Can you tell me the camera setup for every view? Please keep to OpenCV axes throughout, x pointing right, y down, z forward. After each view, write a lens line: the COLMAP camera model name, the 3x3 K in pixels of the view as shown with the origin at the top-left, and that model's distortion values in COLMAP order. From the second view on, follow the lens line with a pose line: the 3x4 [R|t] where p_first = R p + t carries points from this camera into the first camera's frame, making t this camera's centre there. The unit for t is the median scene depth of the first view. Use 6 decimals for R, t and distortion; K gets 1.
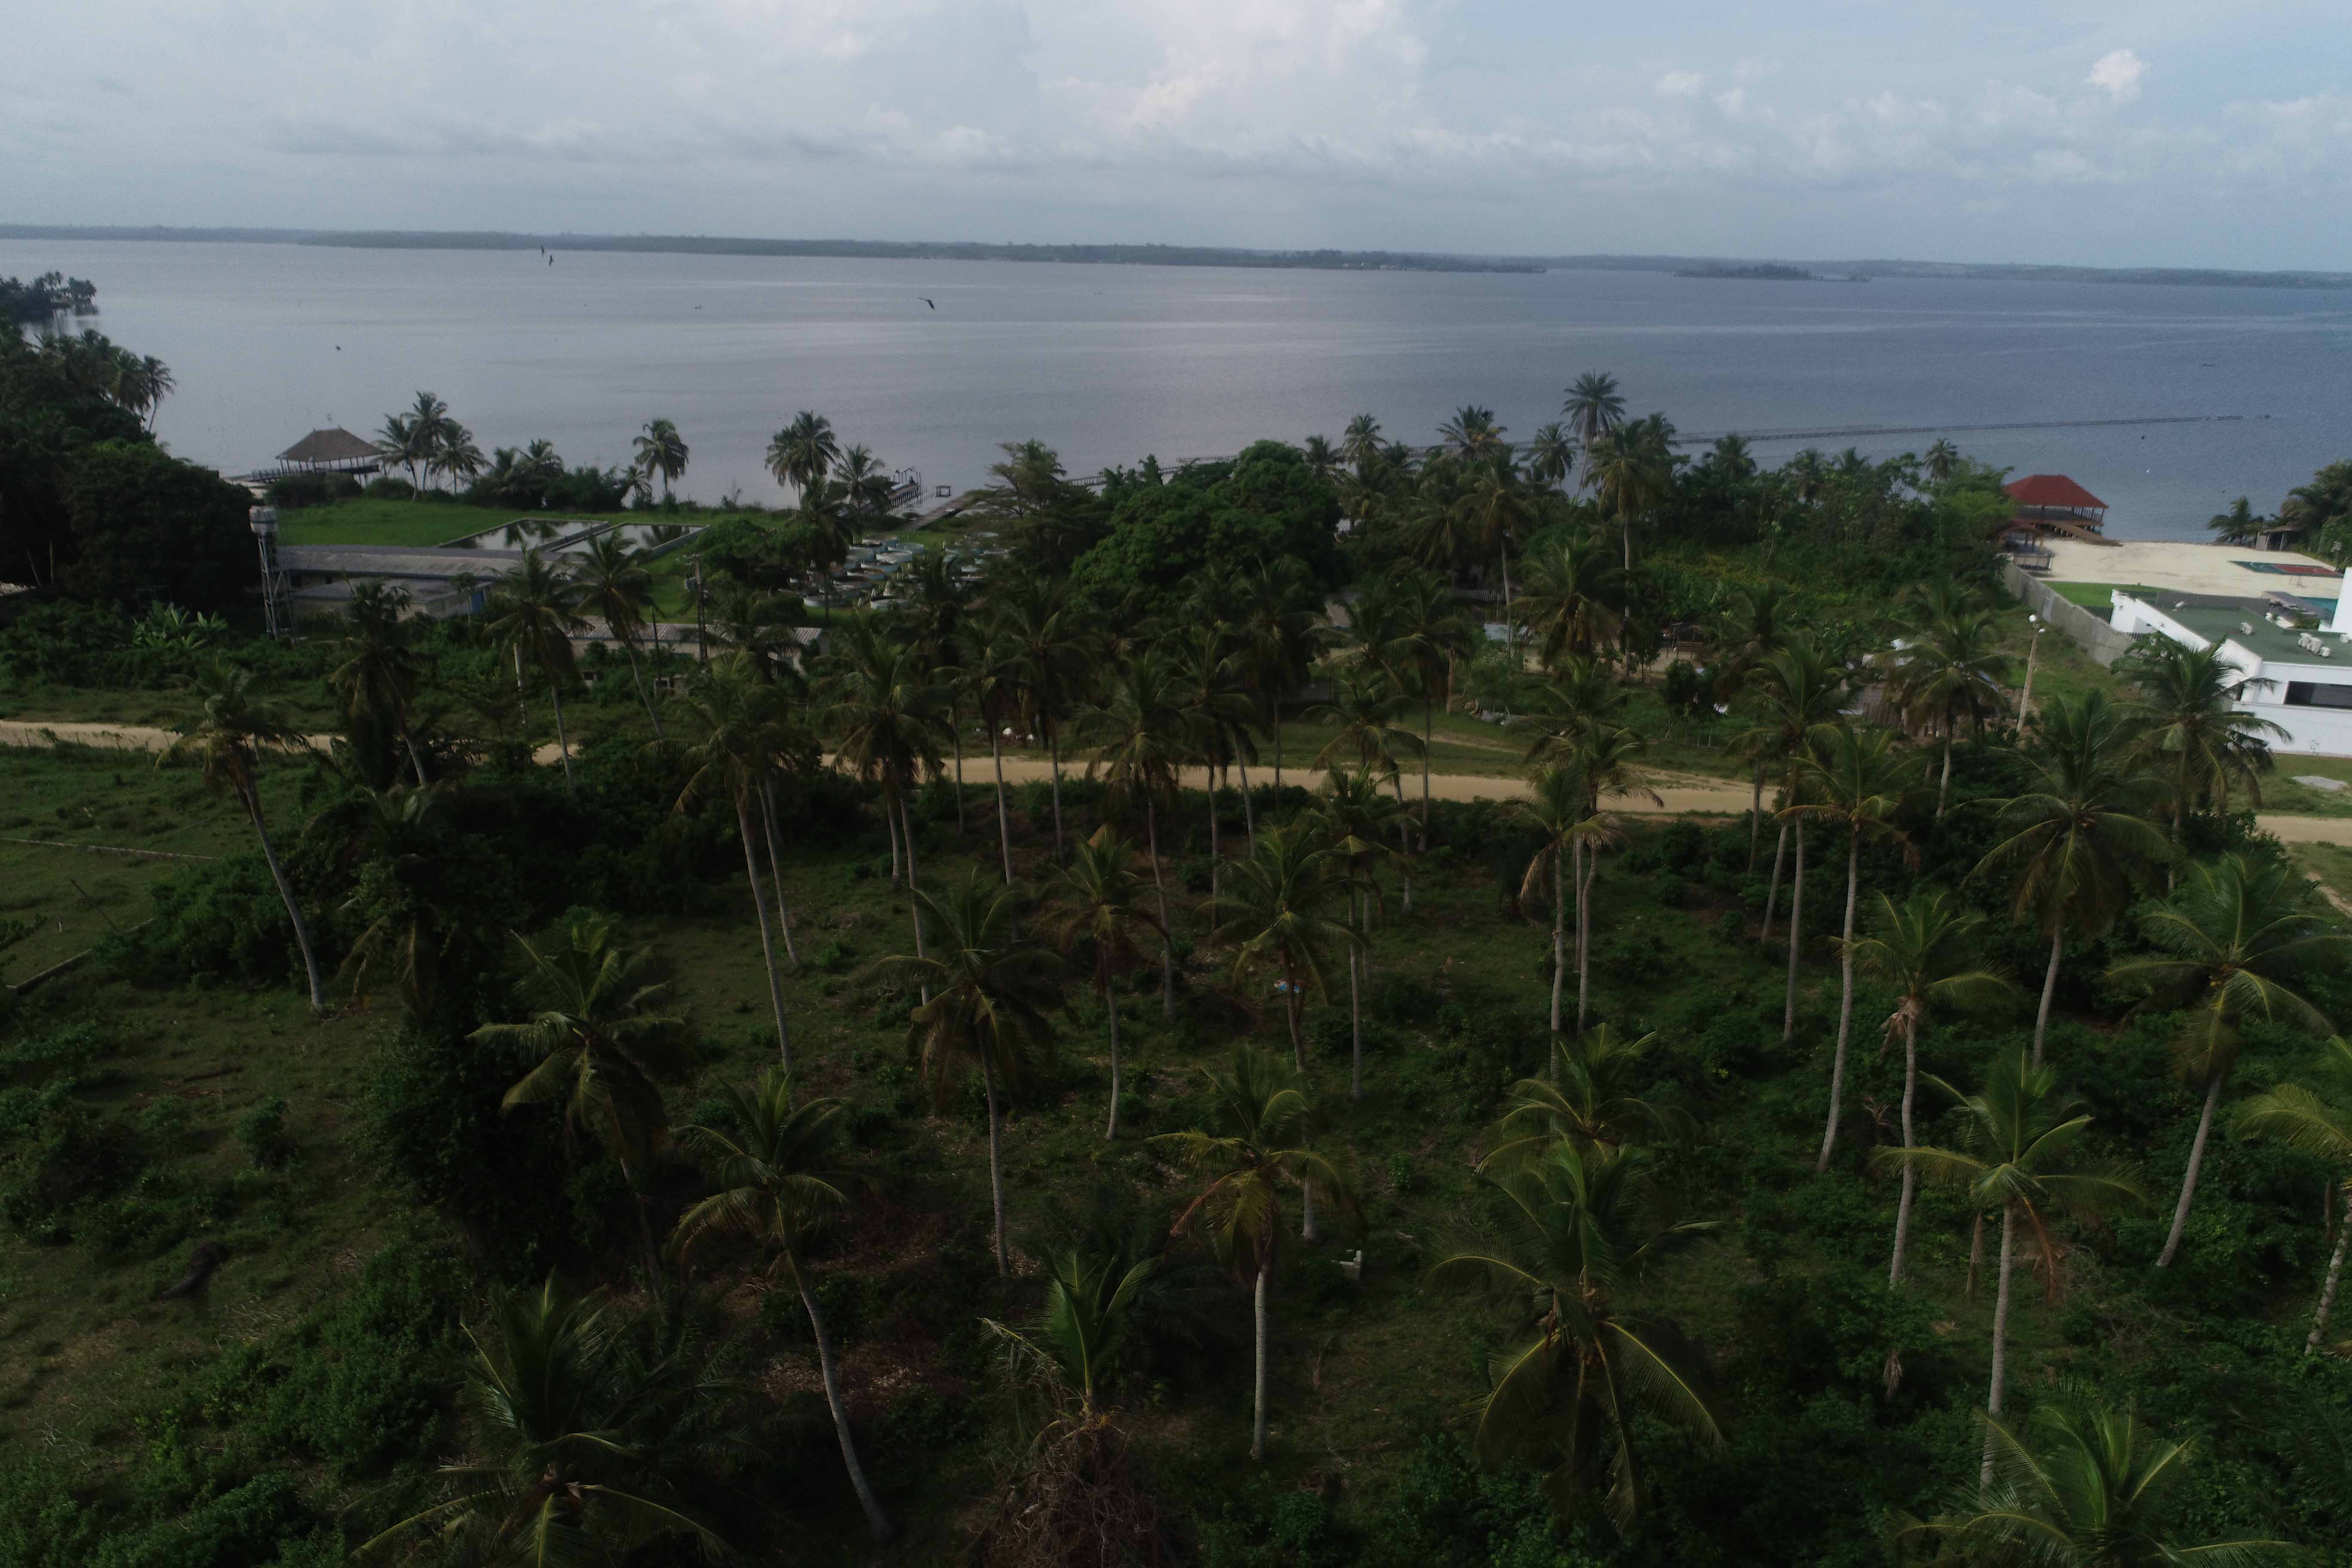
lens RADIAL K [[1579.0, 0, 1170.2], [0, 1579.0, 777.0], [0, 0, 1]] dist [0.000576, -0.000627]
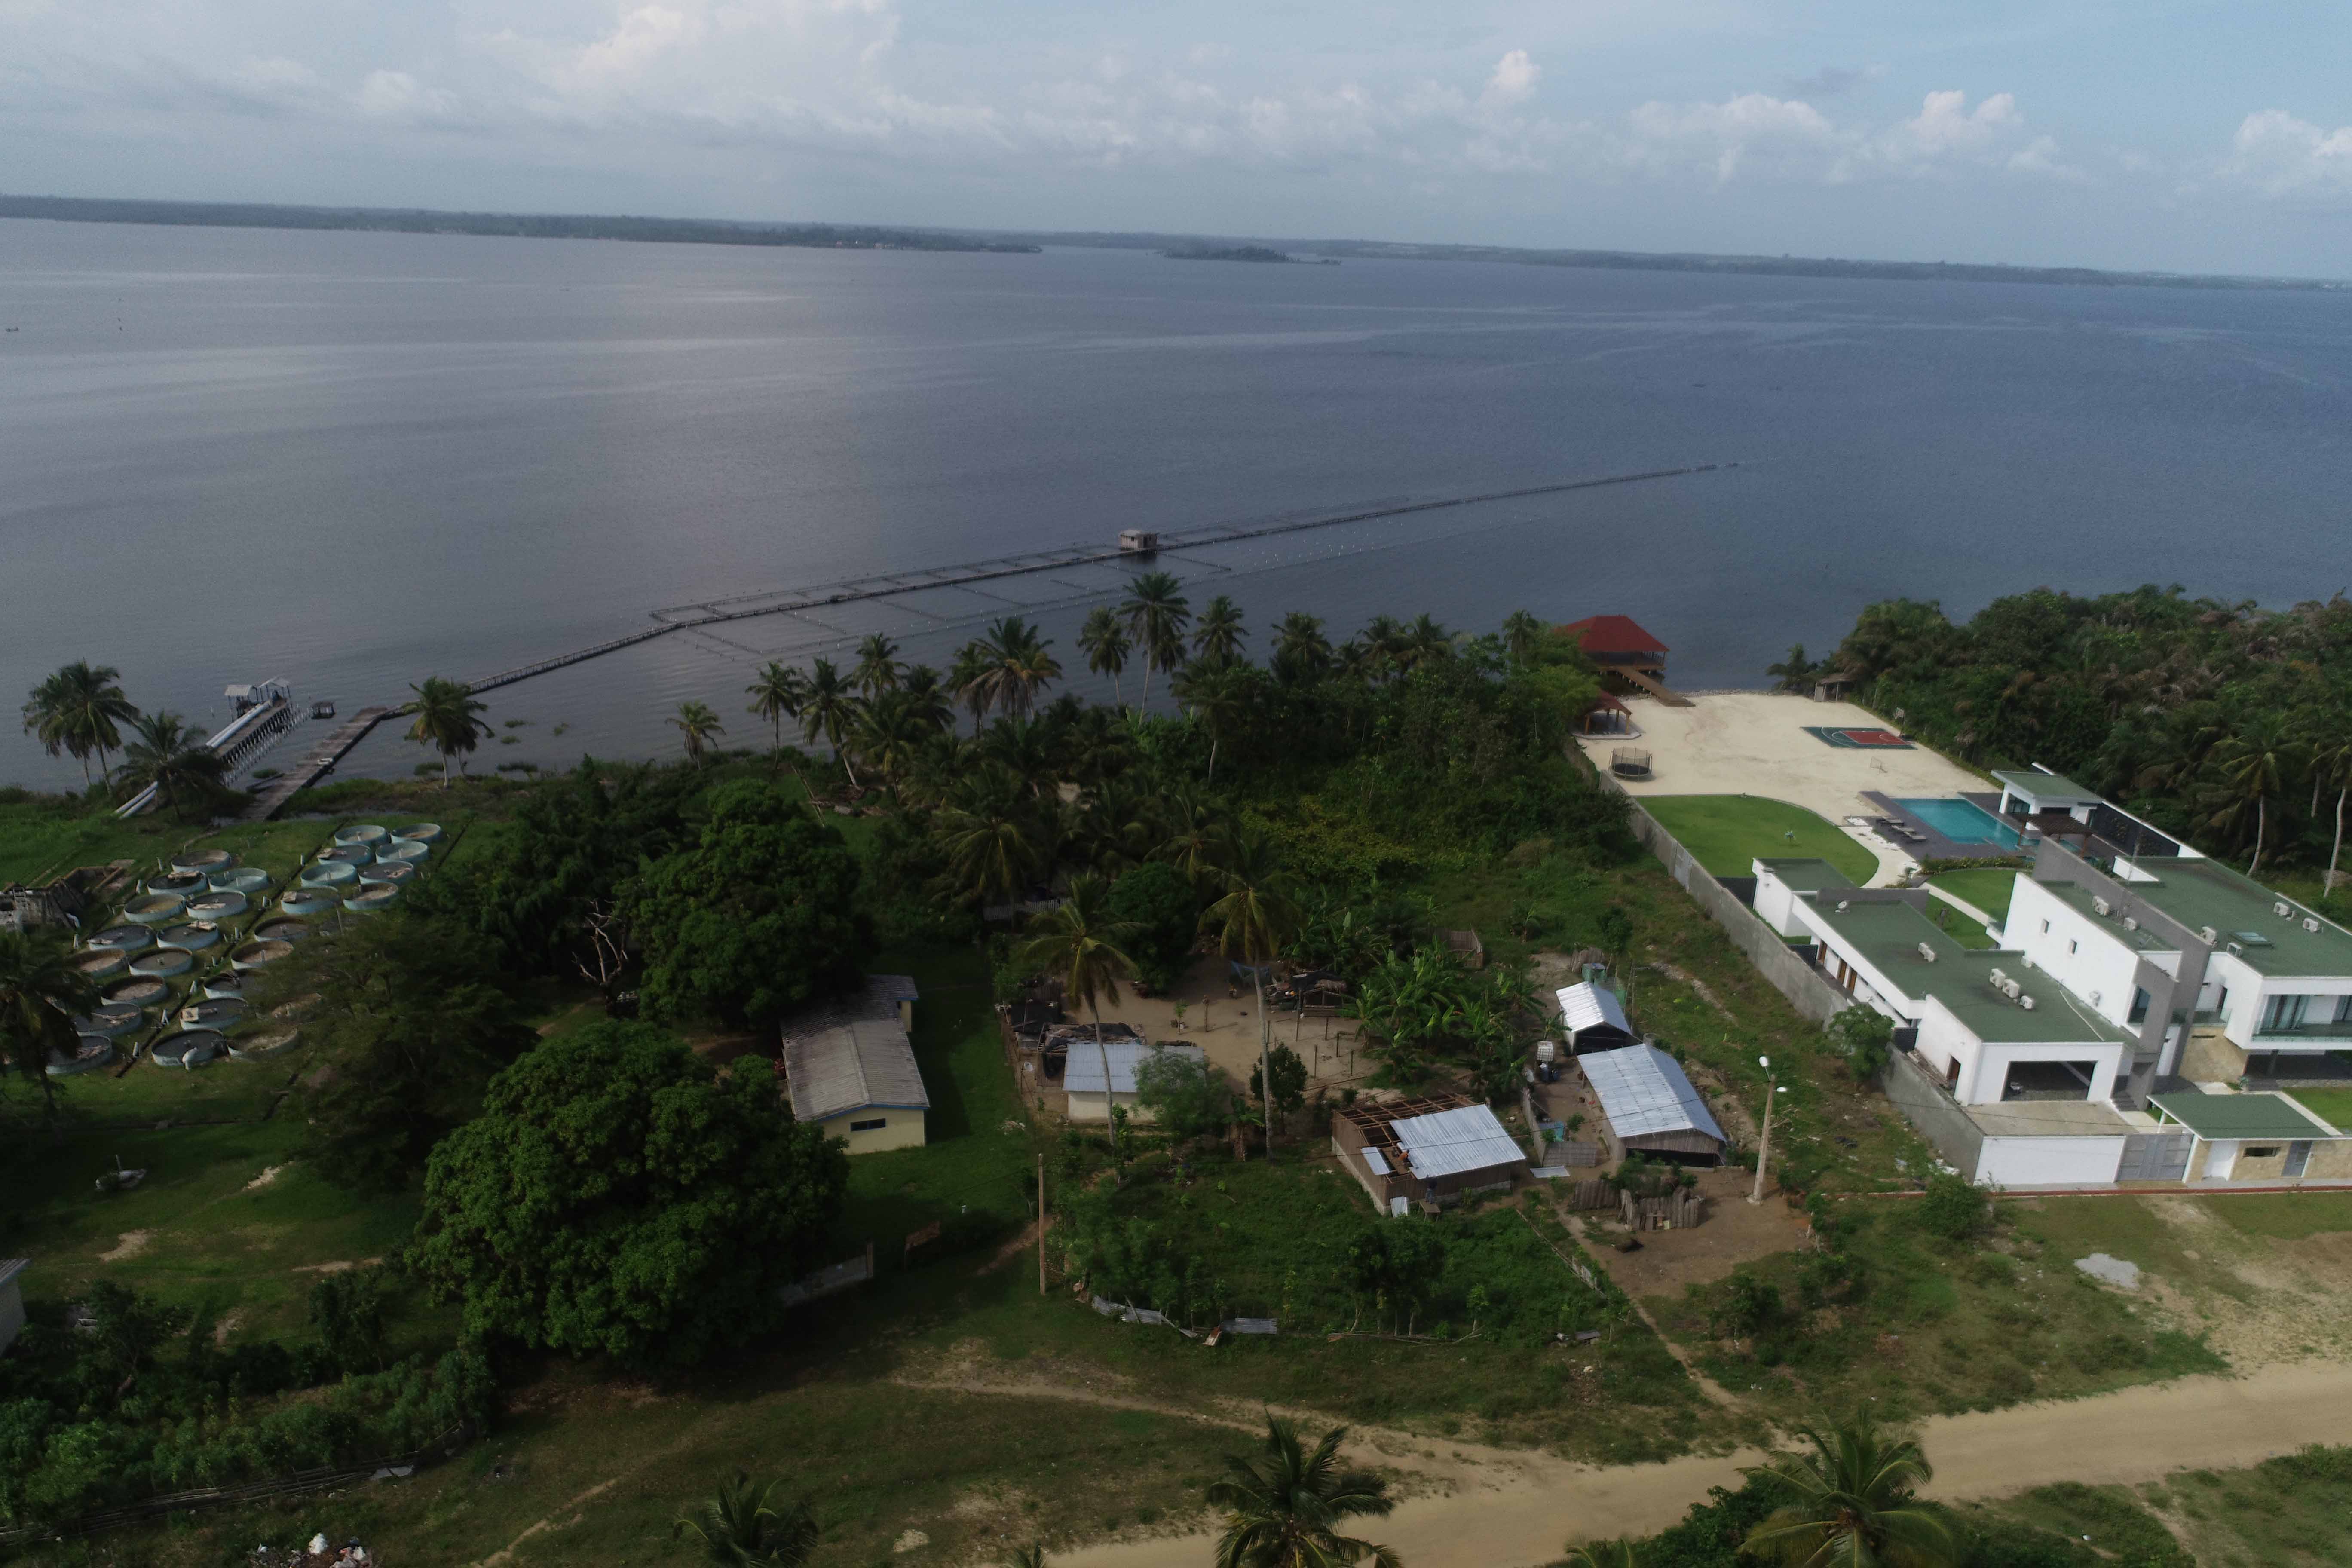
lens RADIAL K [[1573.6, 0, 1173.6], [0, 1573.6, 777.8], [0, 0, 1]] dist [-0.001676, 0.000864]
pose [[0.954265, -0.087748, 0.285796, 0.054928], [0.081921, 0.996115, 0.032307, -0.288535], [-0.287521, -0.007417, 0.957746, 0.334115]]
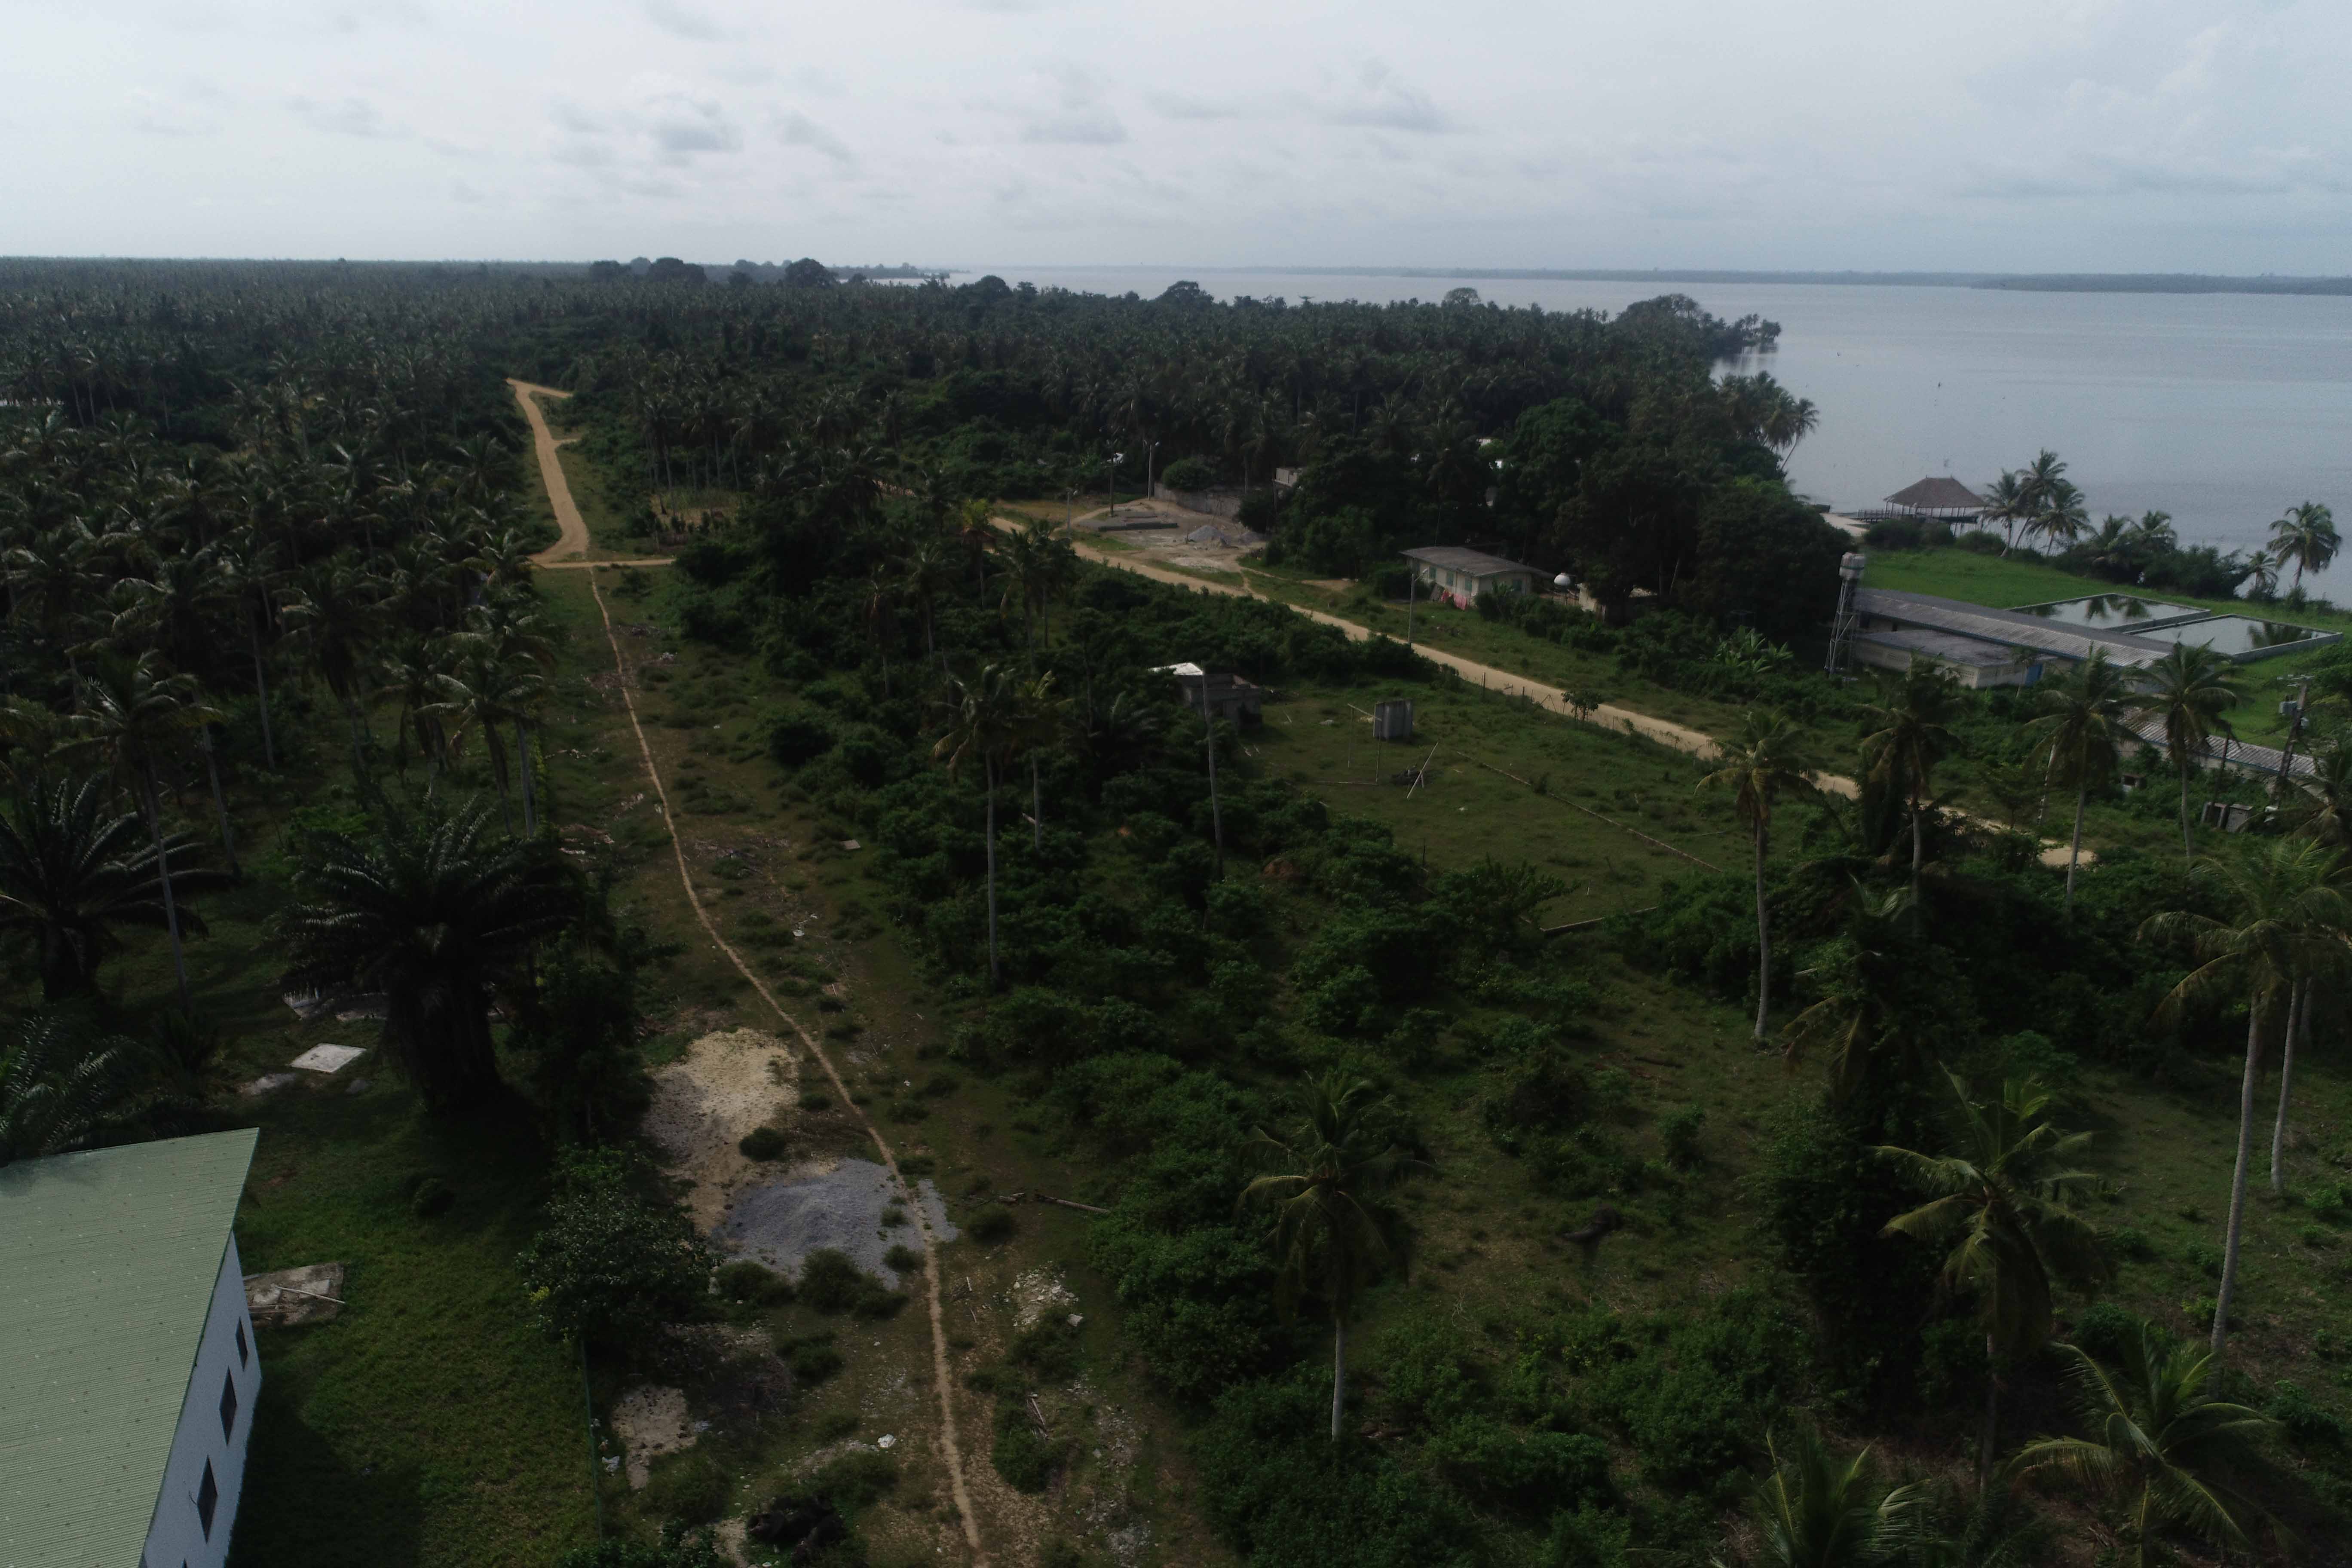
lens RADIAL K [[1570.8, 0, 1176.5], [0, 1570.8, 782.3], [0, 0, 1]] dist [0.001318, -0.003192]
pose [[0.596995, 0.239104, -0.765785, 0.000228], [-0.254130, 0.961758, 0.102178, -0.015933], [0.760930, 0.133609, 0.634928, -0.000943]]
